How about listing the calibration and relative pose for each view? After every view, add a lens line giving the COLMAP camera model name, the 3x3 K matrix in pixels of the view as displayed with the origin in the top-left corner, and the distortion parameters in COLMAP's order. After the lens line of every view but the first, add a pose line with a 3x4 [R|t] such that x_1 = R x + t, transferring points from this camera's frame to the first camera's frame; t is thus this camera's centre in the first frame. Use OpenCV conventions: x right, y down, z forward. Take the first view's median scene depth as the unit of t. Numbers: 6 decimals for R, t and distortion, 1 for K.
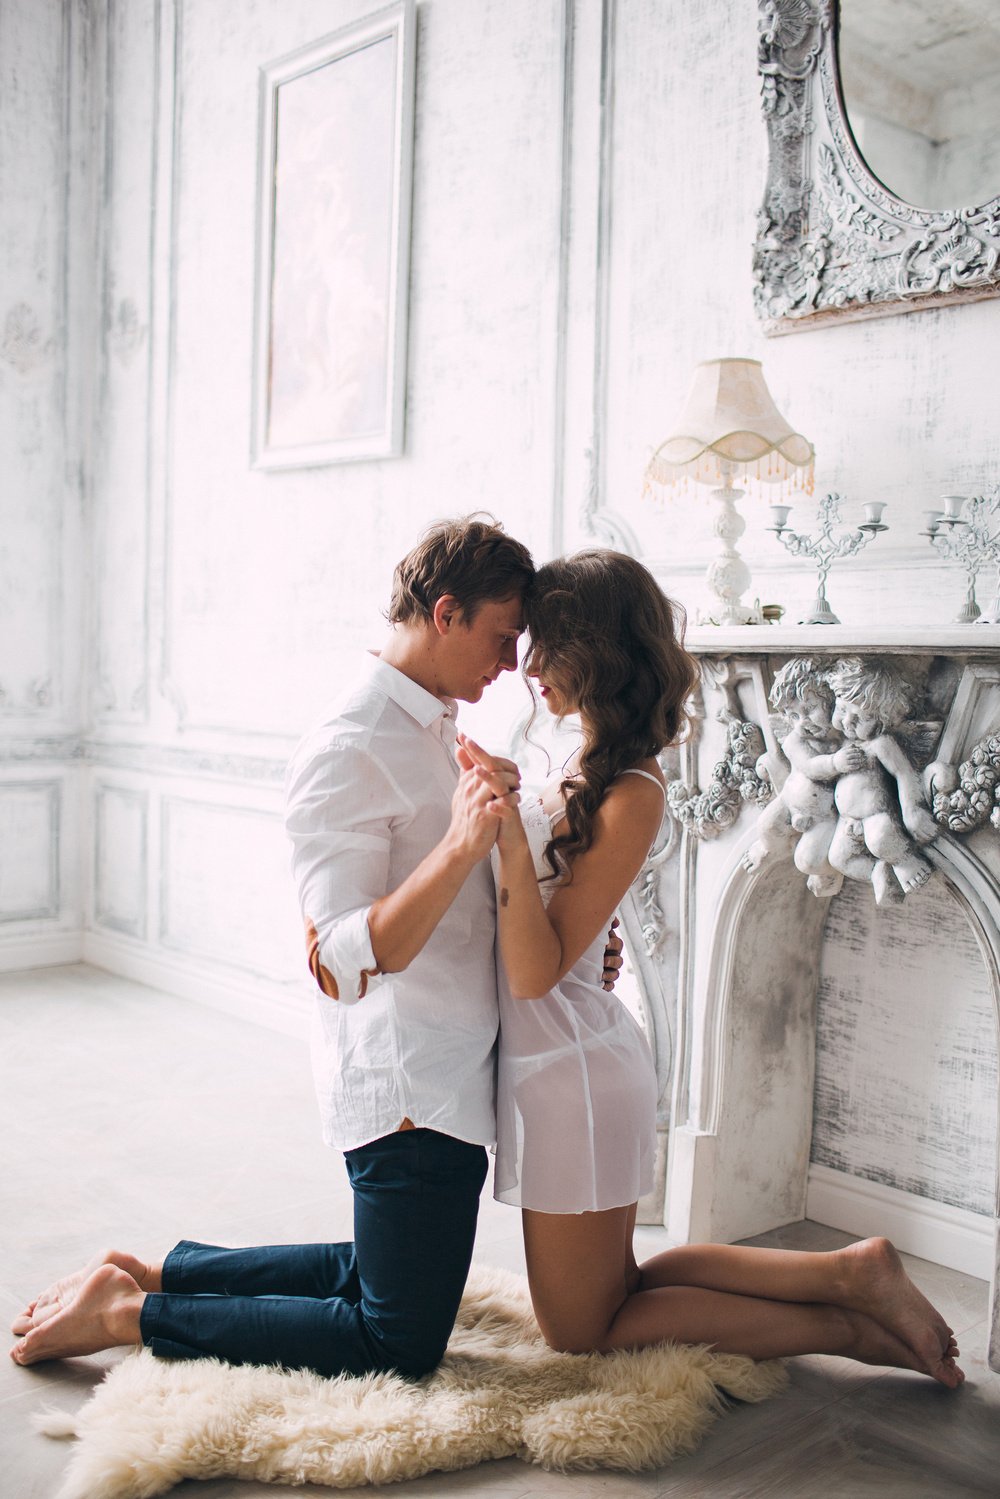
lens RADIAL K [[1481.7, 0, 499.9], [0, 1481.7, 754.9], [0, 0, 1]] dist [-0.095619, 0.115924]
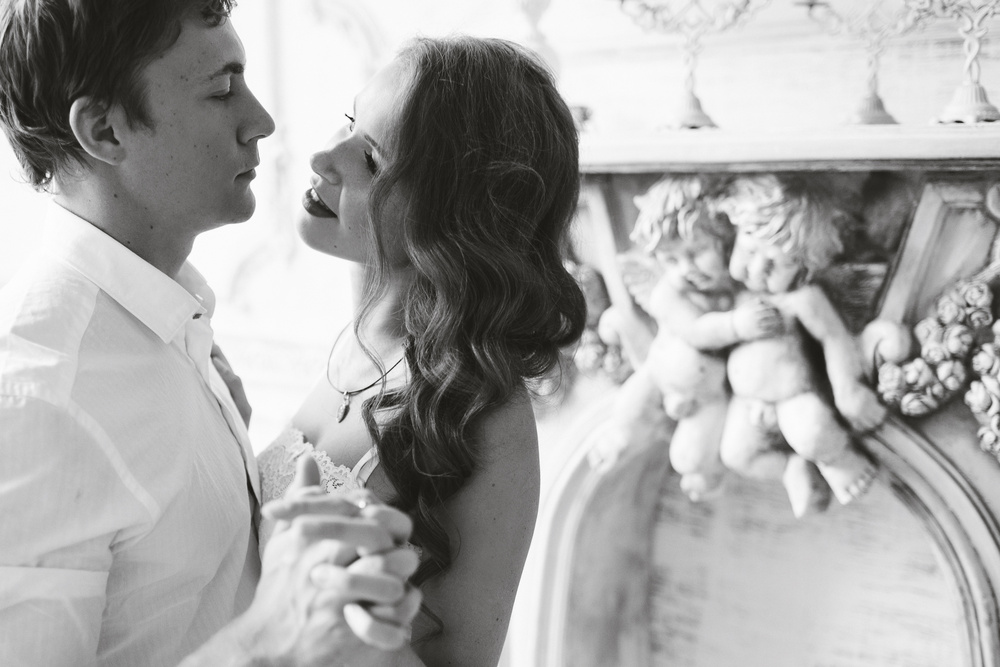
lens RADIAL K [[1209.5, 0, 456.5], [0, 1209.5, 375.1], [0, 0, 1]] dist [-0.092957, 0.100270]
pose [[0.970323, -0.076486, 0.229397, -0.035439], [0.049782, 0.991523, 0.120020, -0.043882], [-0.236632, -0.105038, 0.965905, 0.432441]]
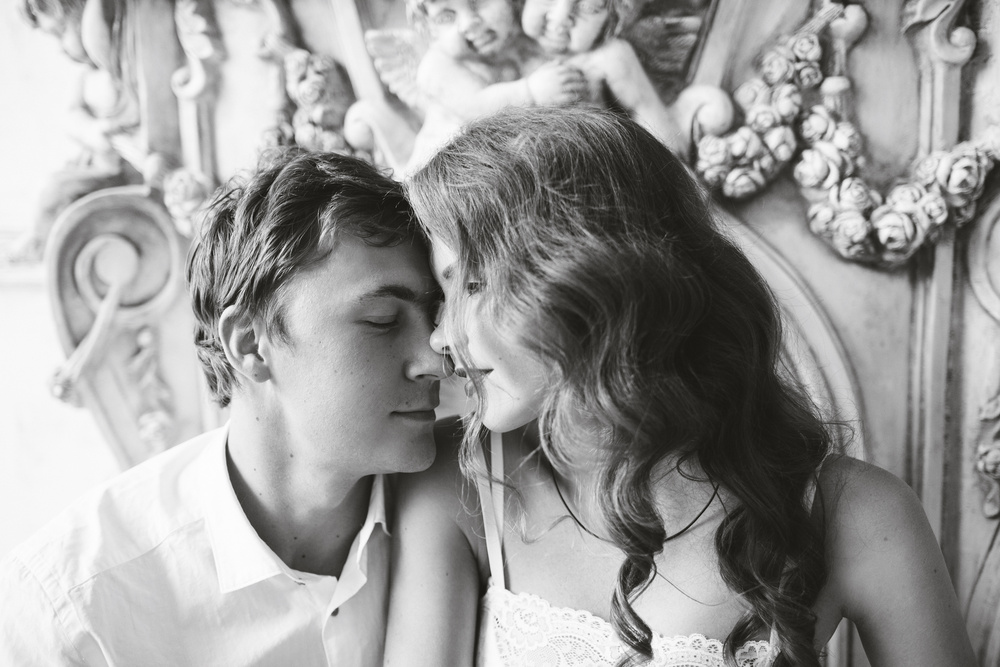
lens RADIAL K [[988.5, 0, 500.0], [0, 988.5, 333.5], [0, 0, 1]] dist [-0.095619, 0.115924]
pose [[0.811073, -0.113035, 0.573920, -0.010617], [0.062530, 0.992284, 0.107065, 0.051613], [-0.581594, -0.050950, 0.811882, 0.639535]]
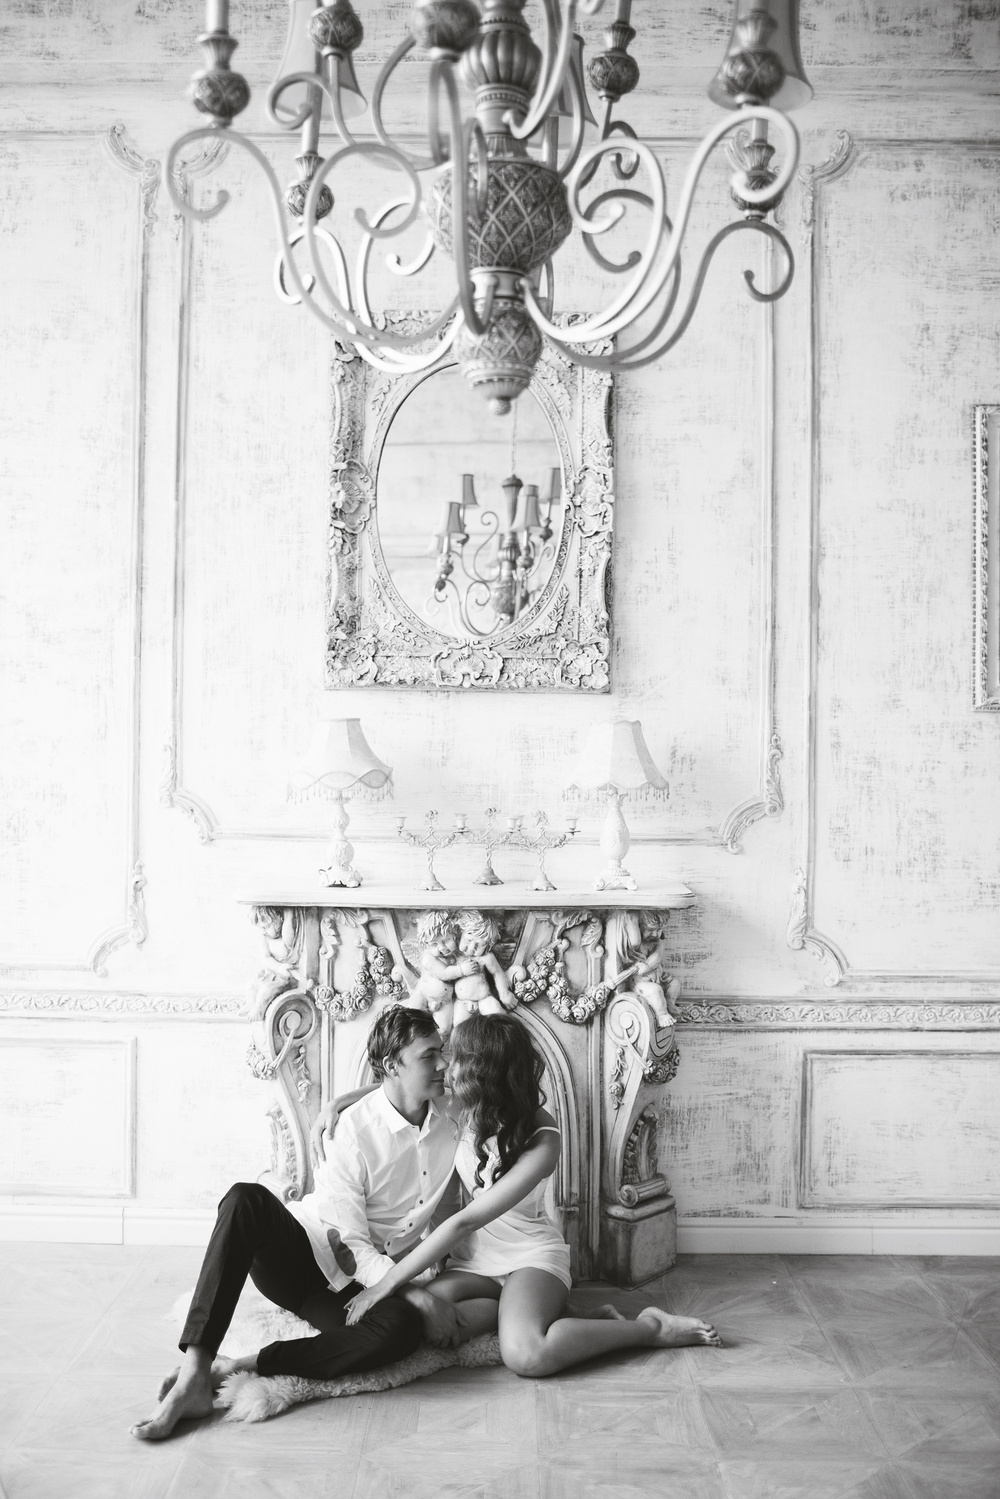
lens RADIAL K [[1481.7, 0, 499.9], [0, 1481.7, 754.9], [0, 0, 1]] dist [-0.095619, 0.115924]
pose [[0.677582, -0.014500, 0.735304, -0.946655], [0.047417, 0.998587, -0.024003, -0.189460], [-0.733917, 0.051129, 0.677312, -0.214655]]
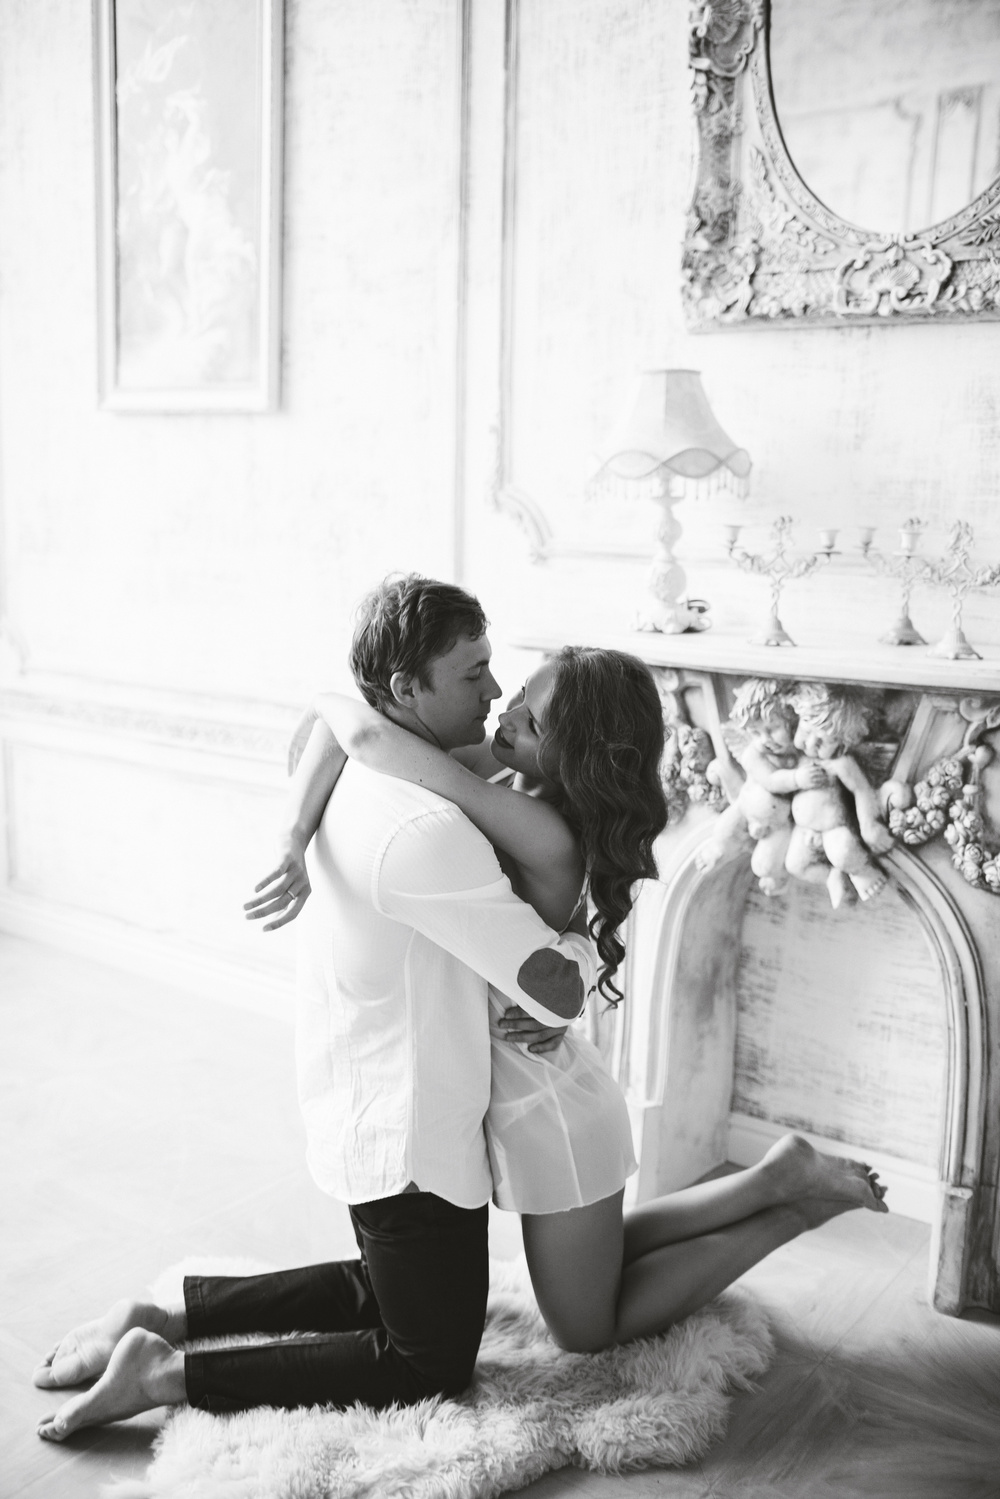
lens RADIAL K [[1442.5, 0, 500.0], [0, 1442.5, 749.5], [0, 0, 1]] dist [-0.099939, 0.122512]
pose [[0.979466, -0.039232, 0.197758, -0.173206], [0.015668, 0.992730, 0.119341, -0.132581], [-0.201002, -0.113792, 0.972959, 0.031676]]
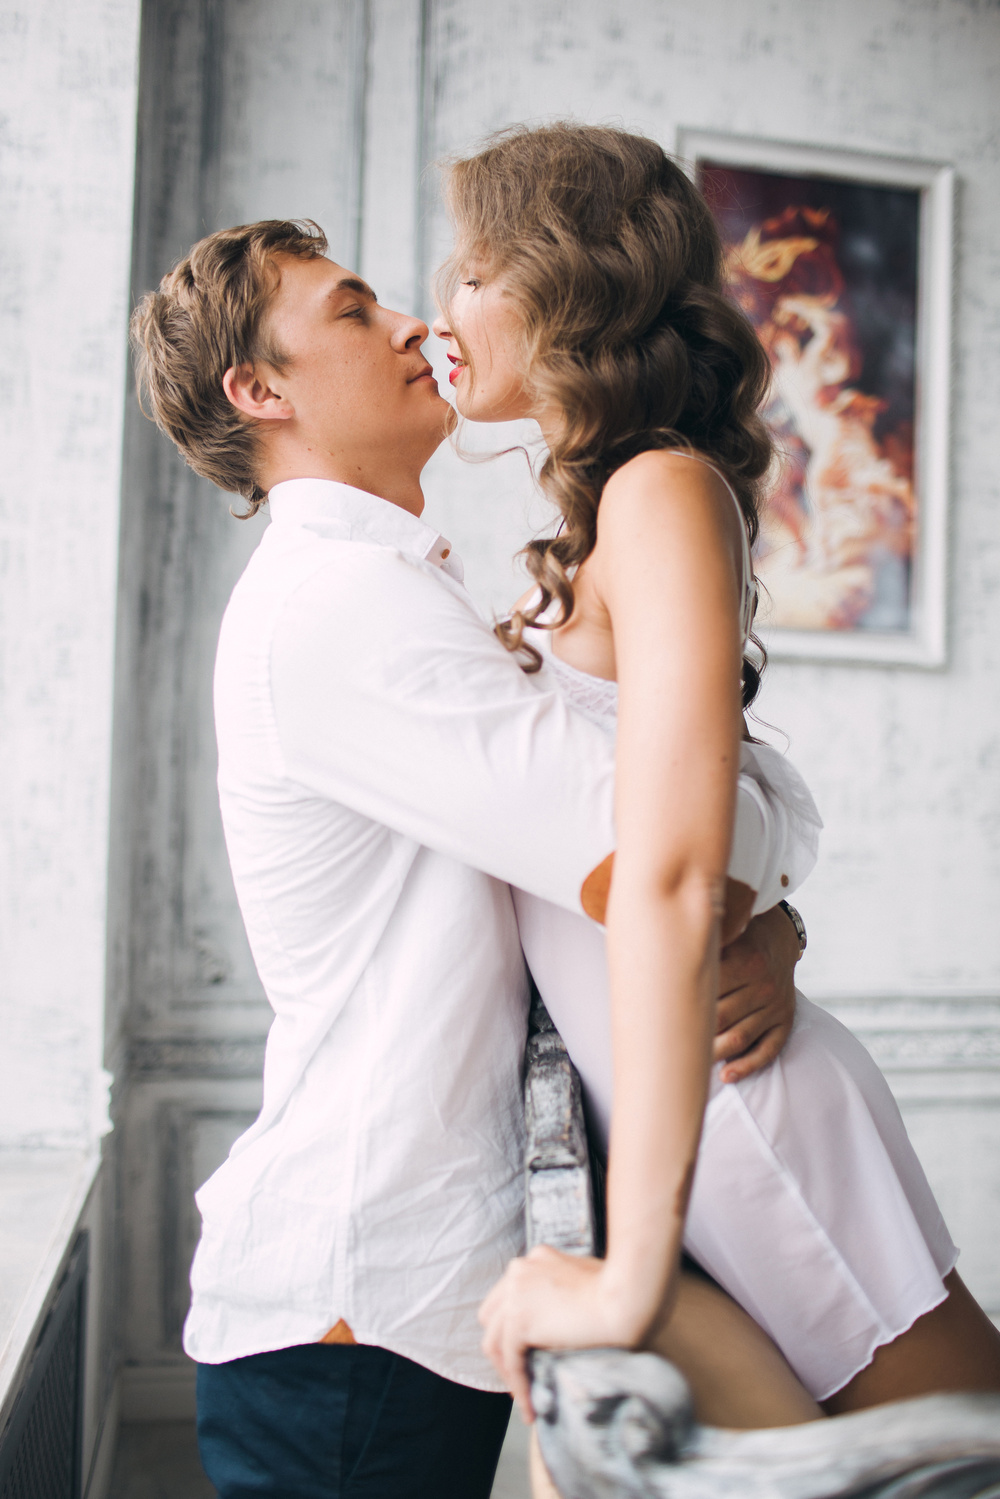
lens RADIAL K [[1481.7, 0, 499.9], [0, 1481.7, 754.9], [0, 0, 1]] dist [-0.095619, 0.115924]
pose [[0.535748, 0.015667, 0.844233, -1.376032], [0.040107, 0.998227, -0.043976, -0.179418], [-0.843425, 0.057419, 0.534170, 1.101273]]
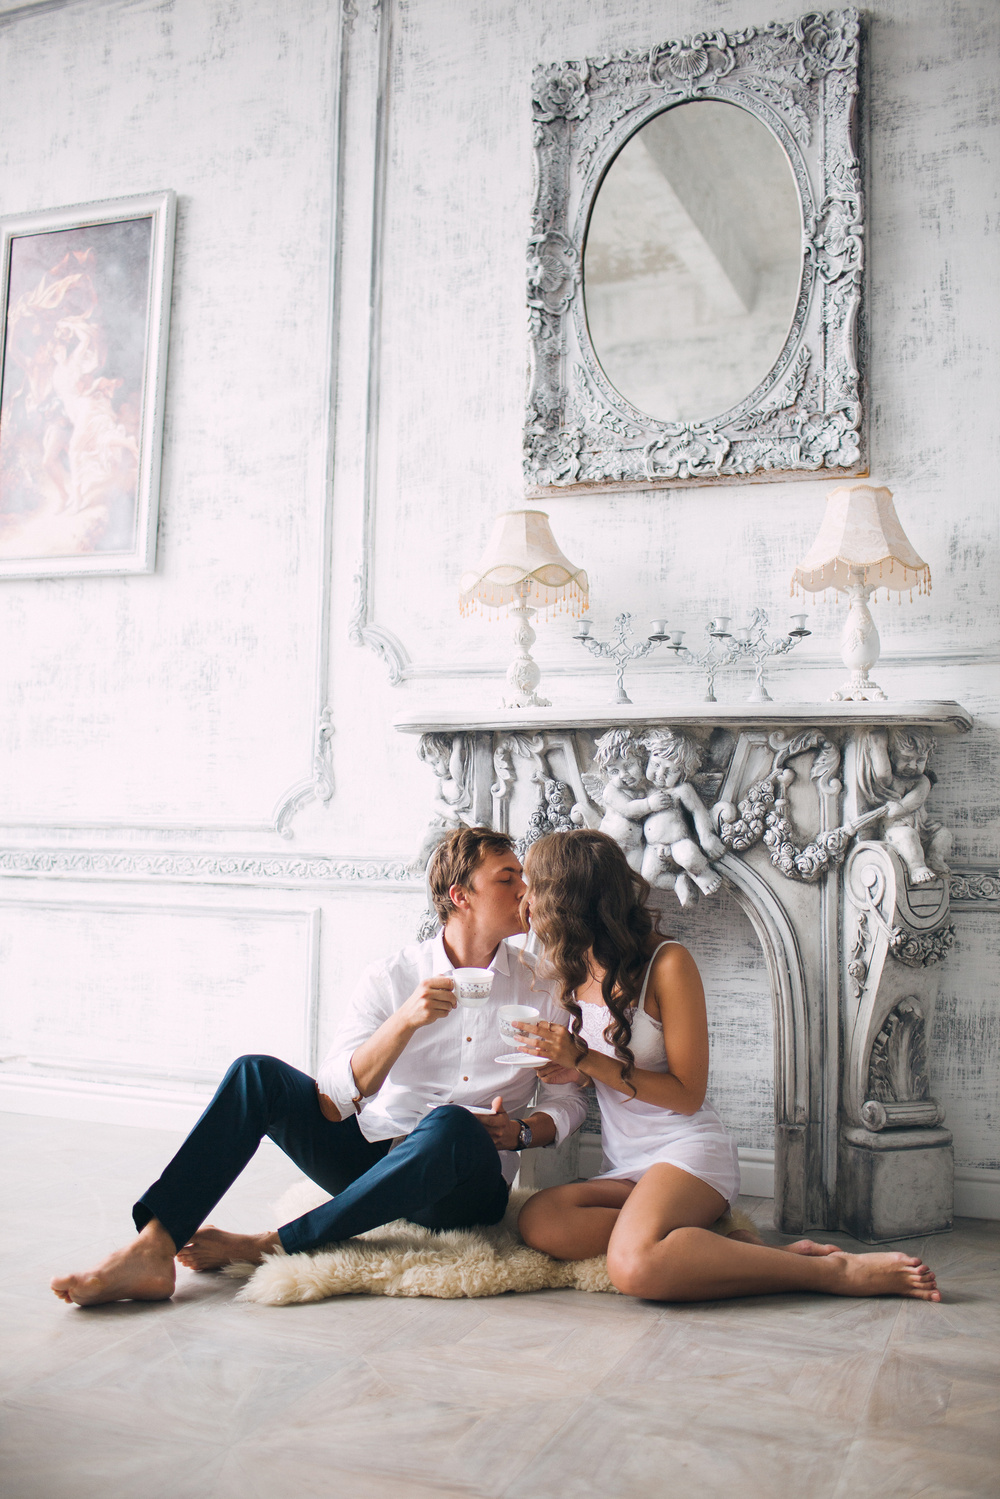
lens RADIAL K [[1442.5, 0, 500.0], [0, 1442.5, 749.5], [0, 0, 1]] dist [-0.099939, 0.122512]
pose [[0.898411, 0.024461, 0.438473, -0.449357], [0.027135, 0.993448, -0.111020, 0.092139], [-0.438316, 0.111639, 0.891861, -0.130800]]
